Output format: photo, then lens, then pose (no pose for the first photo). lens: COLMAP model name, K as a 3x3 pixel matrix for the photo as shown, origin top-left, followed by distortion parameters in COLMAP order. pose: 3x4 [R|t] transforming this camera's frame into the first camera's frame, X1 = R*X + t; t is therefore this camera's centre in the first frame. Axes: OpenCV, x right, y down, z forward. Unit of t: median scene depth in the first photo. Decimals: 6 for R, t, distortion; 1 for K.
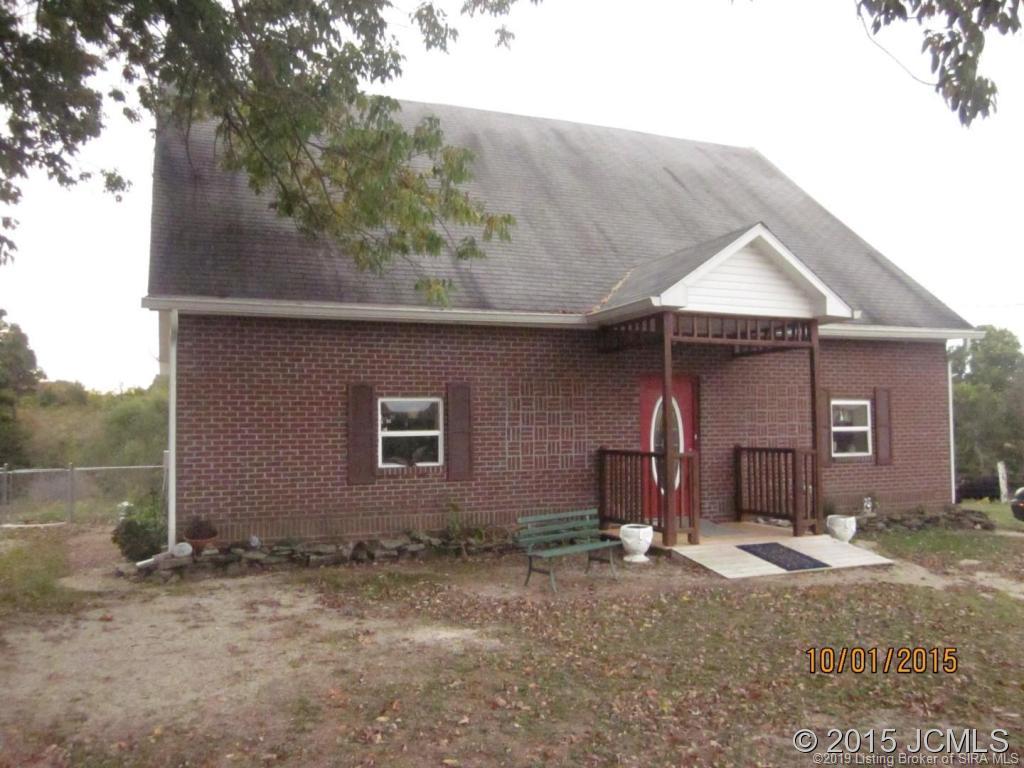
lens RADIAL K [[844.0, 0, 512.0], [0, 844.0, 385.0], [0, 0, 1]] dist [-0.004277, -0.000400]
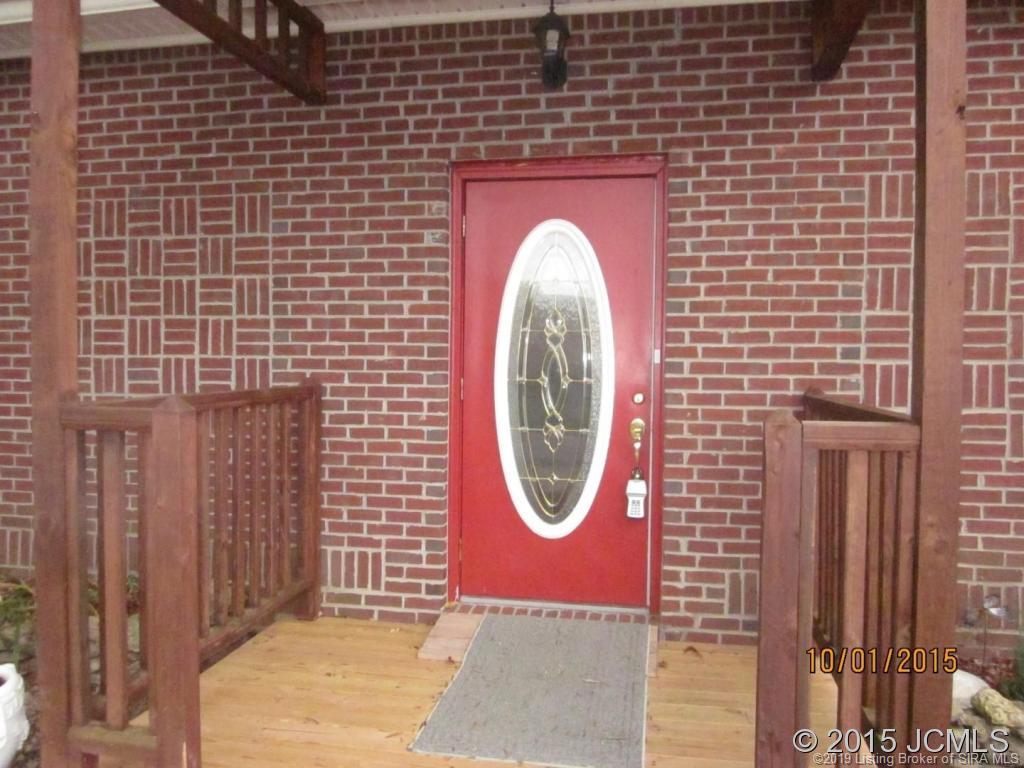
lens RADIAL K [[844.0, 0, 511.9], [0, 844.0, 383.8], [0, 0, 1]] dist [-0.004277, -0.000400]
pose [[0.826904, 0.034955, -0.561256, 0.374522], [0.014280, 0.996439, 0.083098, 0.049268], [0.562162, -0.076729, 0.823460, 0.777358]]
